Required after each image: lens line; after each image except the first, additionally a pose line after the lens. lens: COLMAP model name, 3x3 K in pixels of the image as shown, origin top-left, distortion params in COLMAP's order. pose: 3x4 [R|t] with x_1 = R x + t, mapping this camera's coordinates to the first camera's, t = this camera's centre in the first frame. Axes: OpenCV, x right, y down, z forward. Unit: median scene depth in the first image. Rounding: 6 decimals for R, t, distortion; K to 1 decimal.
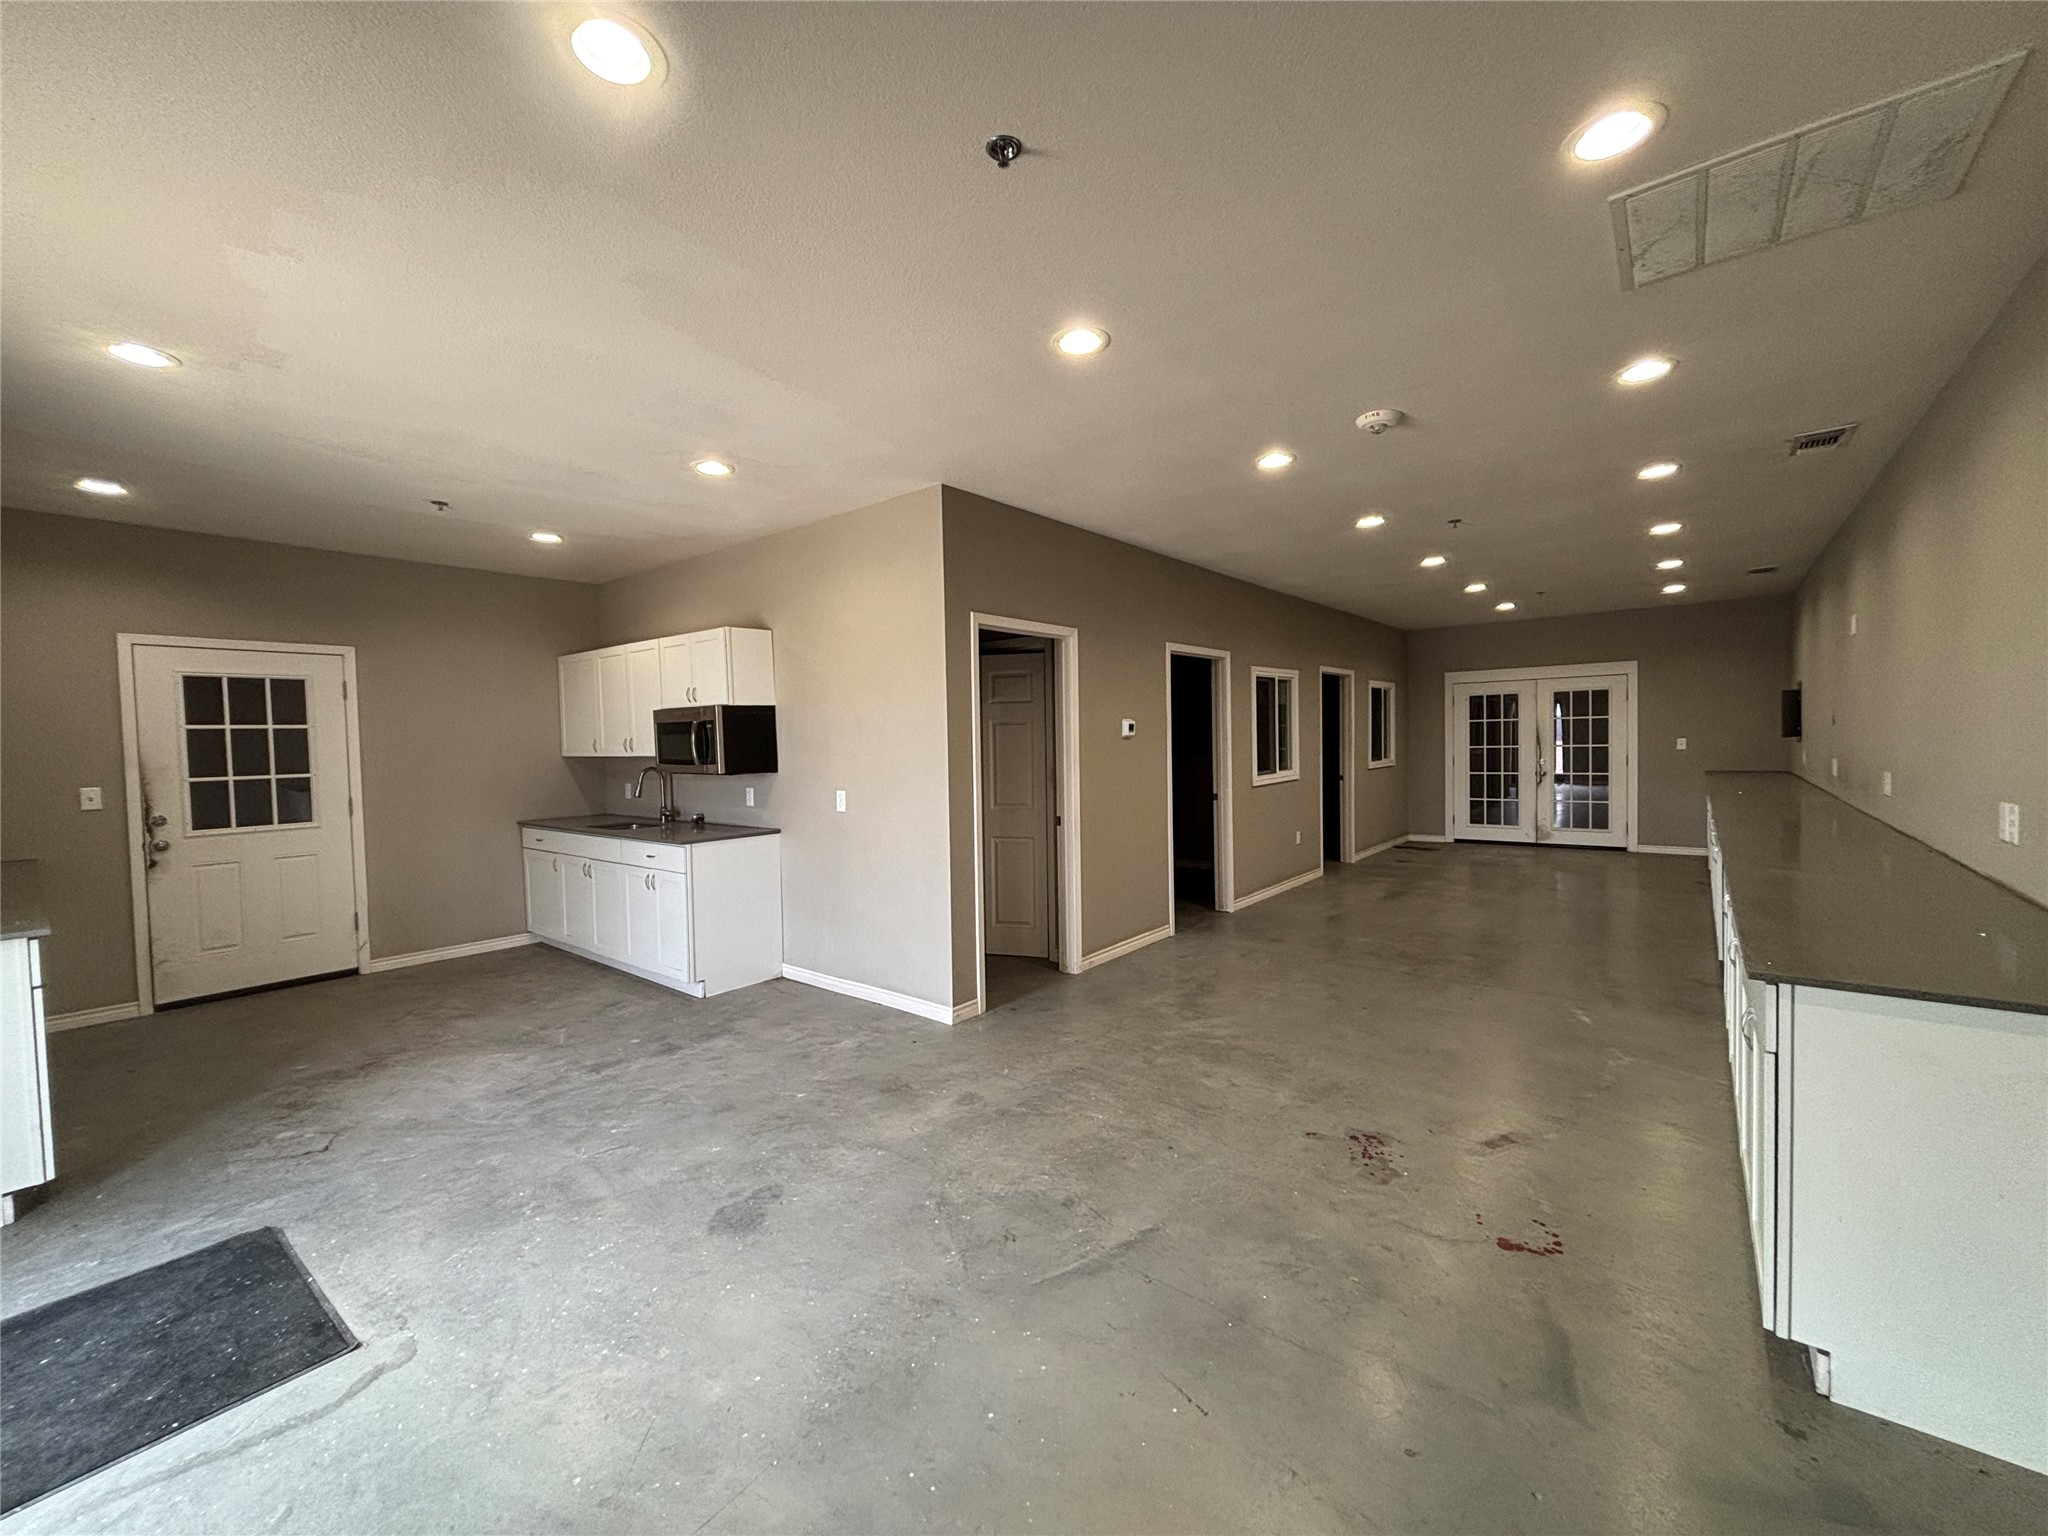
lens RADIAL K [[815.3, 0, 1015.8], [0, 815.3, 760.7], [0, 0, 1]] dist [-0.000871, 0.000236]
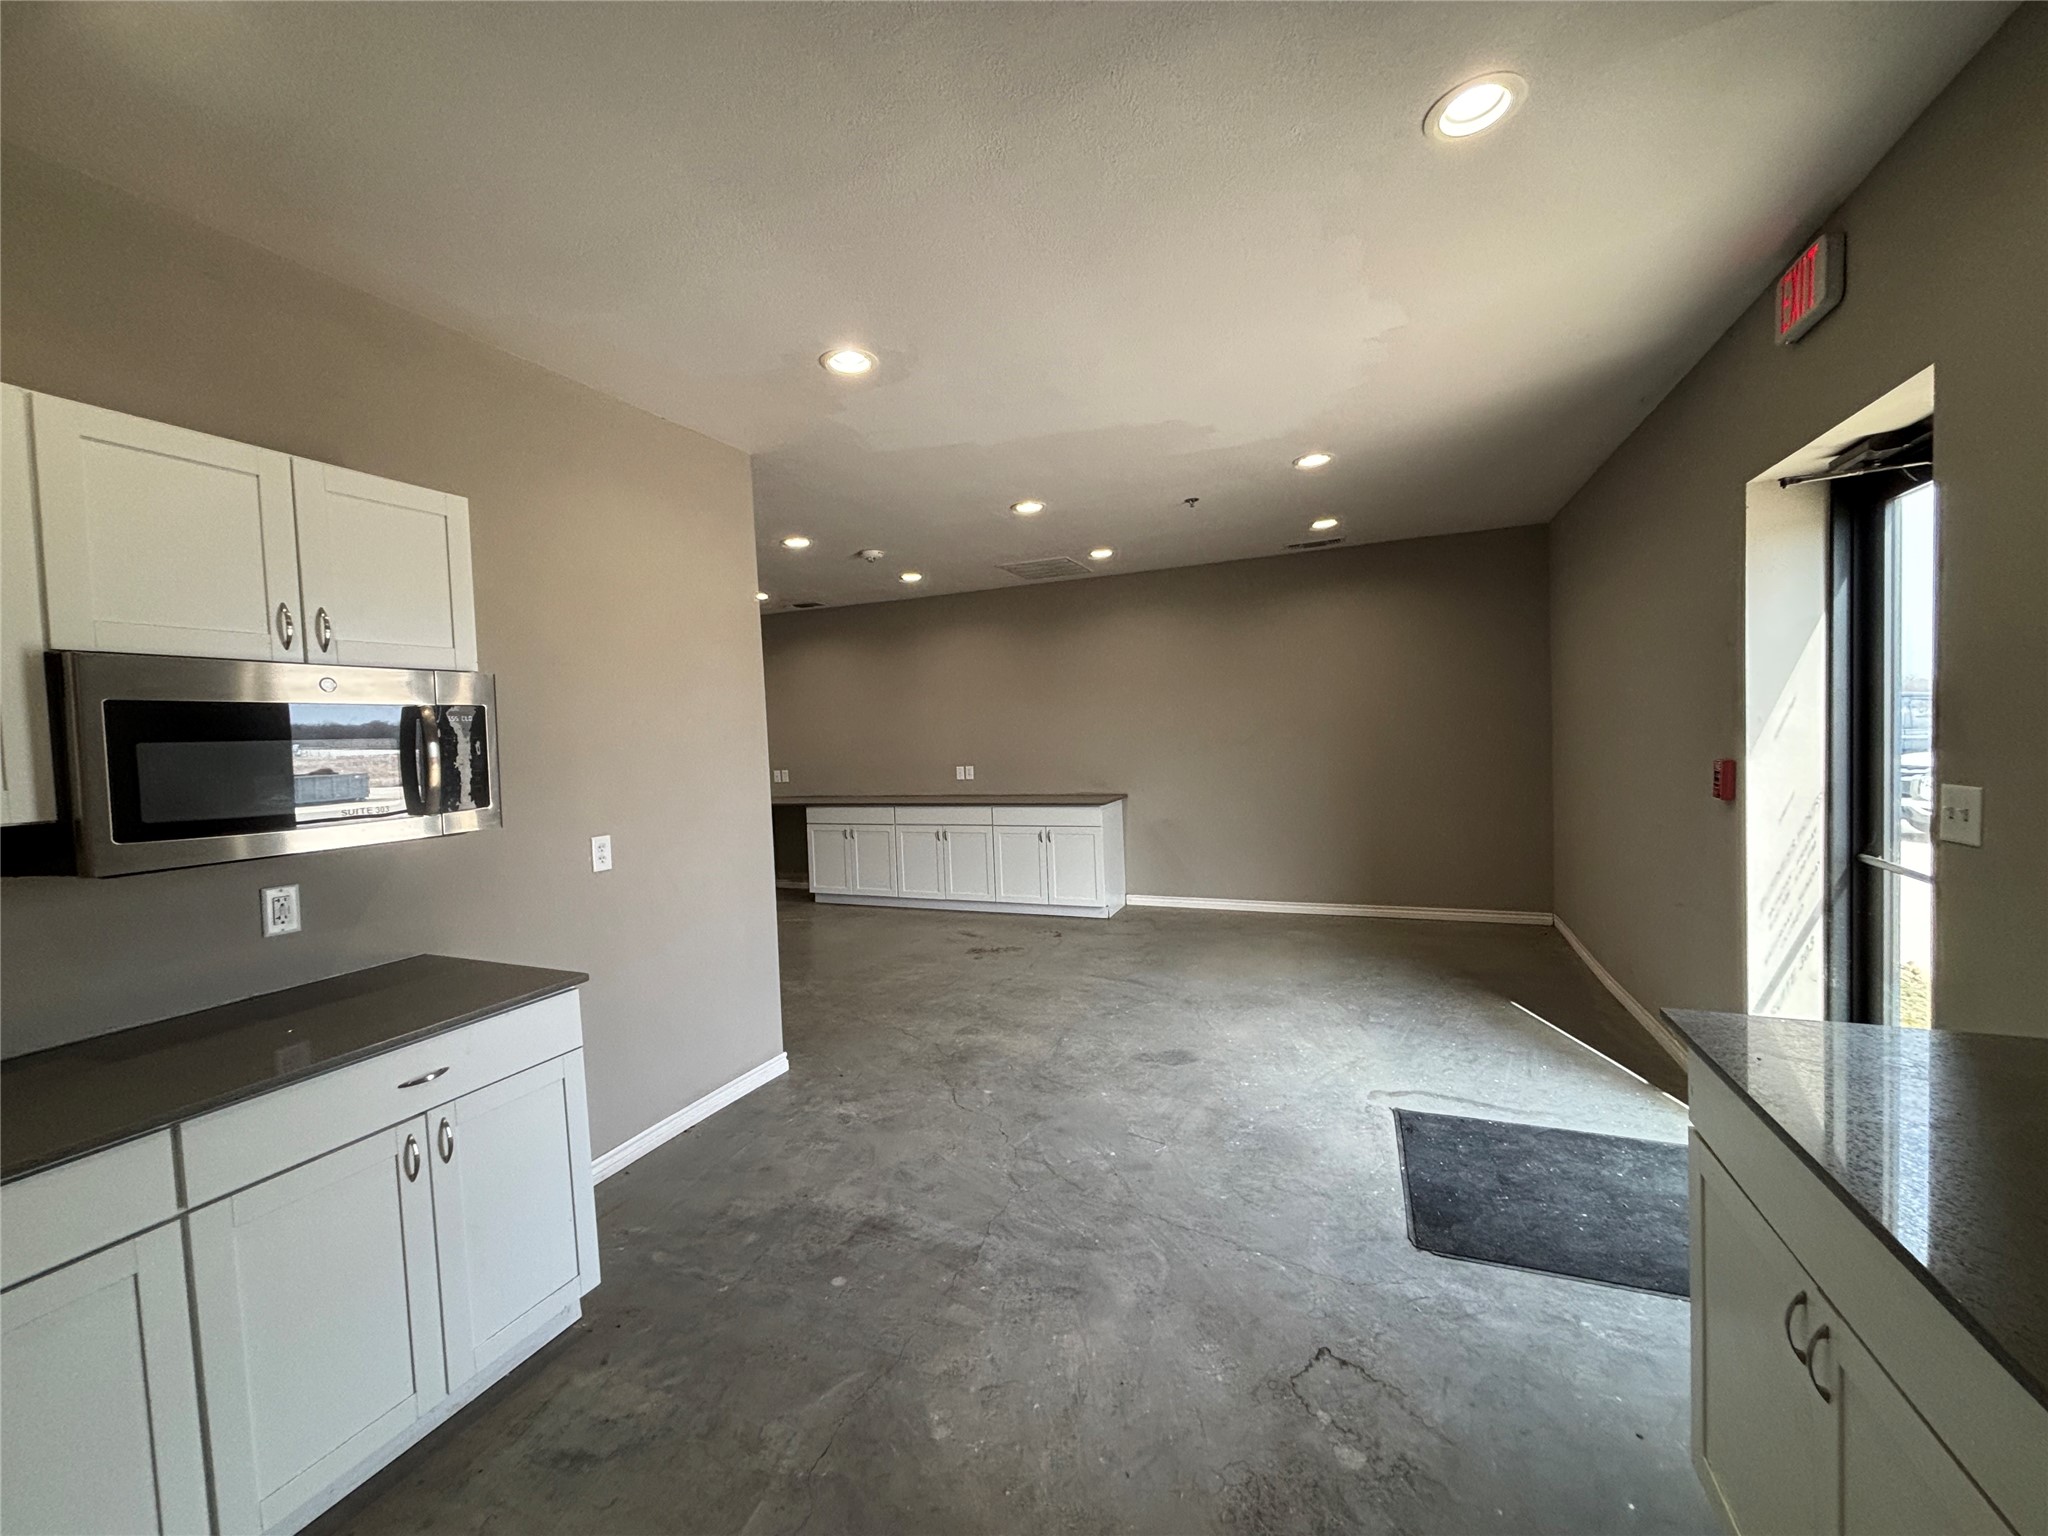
lens RADIAL K [[815.3, 0, 1015.8], [0, 815.3, 760.7], [0, 0, 1]] dist [-0.000871, 0.000236]
pose [[-0.267353, -0.006896, 0.963574, -1.405048], [0.073513, 0.996914, 0.027532, -0.020200], [-0.960791, 0.078196, -0.266021, 1.372272]]
